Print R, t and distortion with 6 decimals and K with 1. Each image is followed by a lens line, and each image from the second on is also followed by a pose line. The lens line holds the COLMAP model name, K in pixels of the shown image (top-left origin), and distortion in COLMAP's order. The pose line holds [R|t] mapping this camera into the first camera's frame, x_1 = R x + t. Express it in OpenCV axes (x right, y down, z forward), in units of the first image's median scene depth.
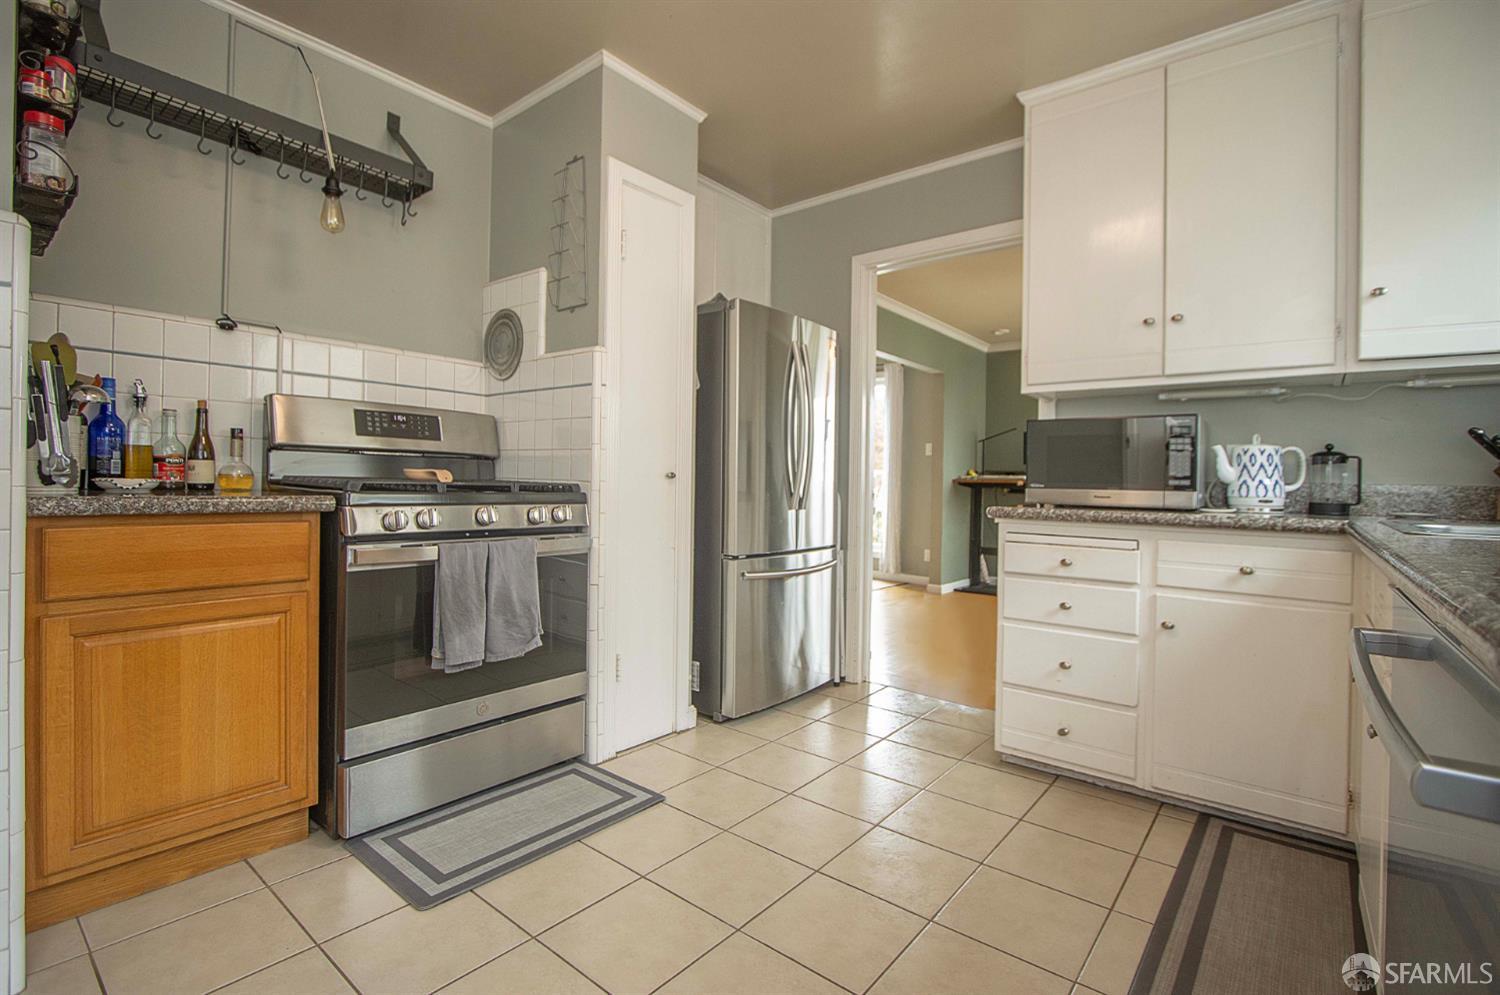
lens RADIAL K [[693.3, 0, 755.2], [0, 693.3, 478.3], [0, 0, 1]] dist [-0.014330, -0.000117]
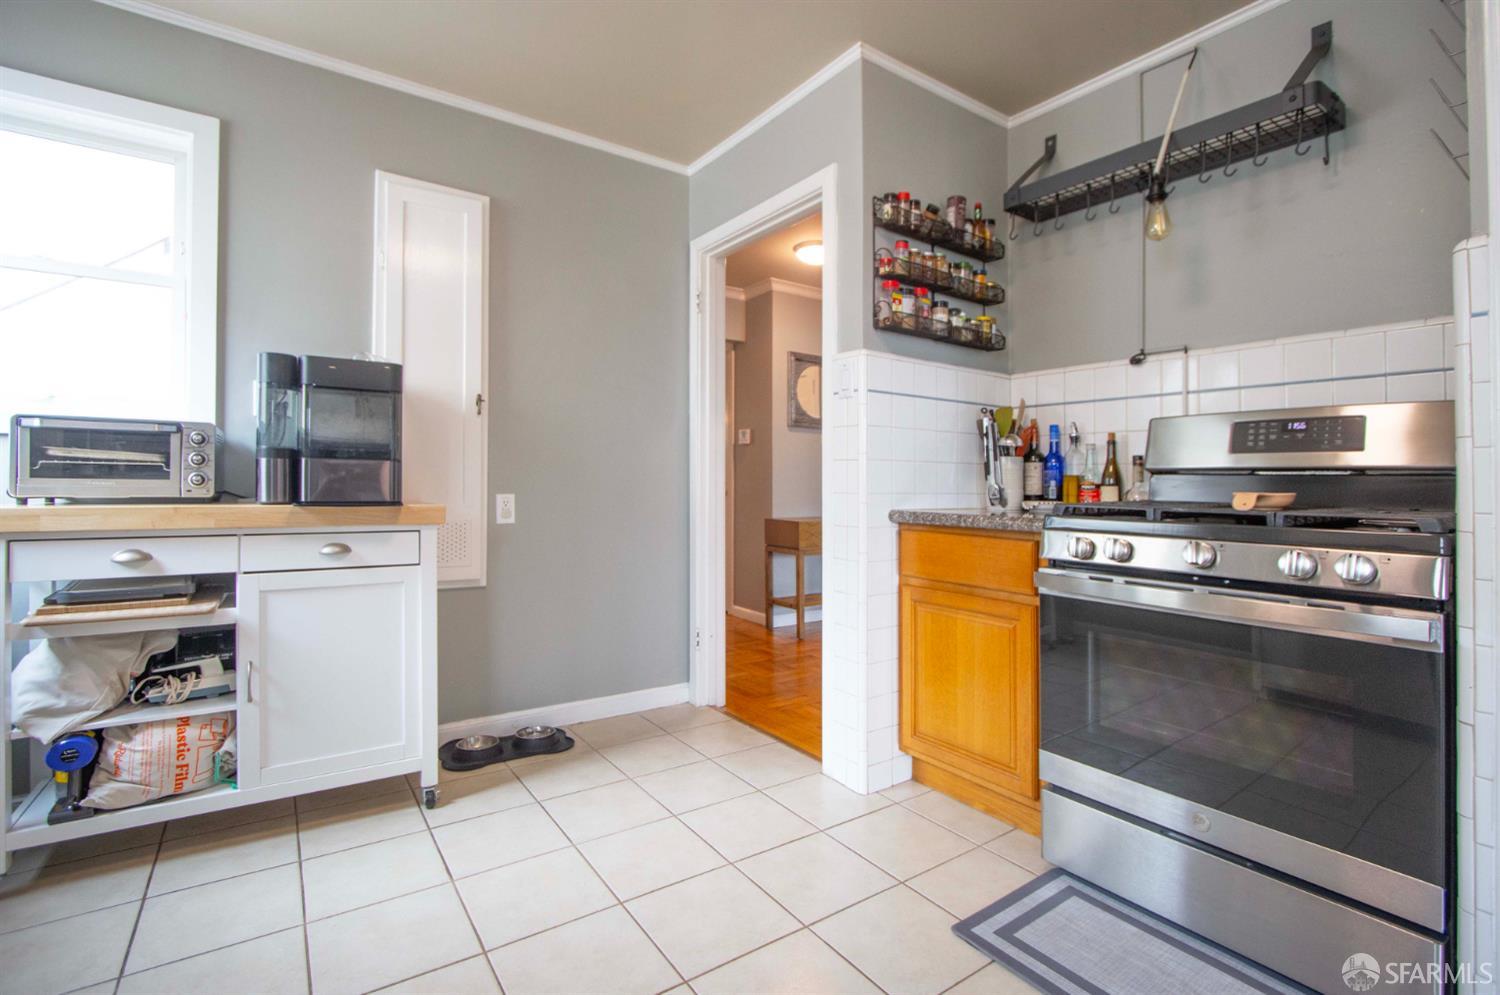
lens RADIAL K [[693.3, 0, 755.2], [0, 693.3, 478.3], [0, 0, 1]] dist [-0.014330, -0.000117]
pose [[-0.279833, -0.030730, -0.959557, 0.439546], [-0.014282, 0.999510, -0.027845, 0.000201], [0.959942, 0.005913, -0.280135, 0.754312]]
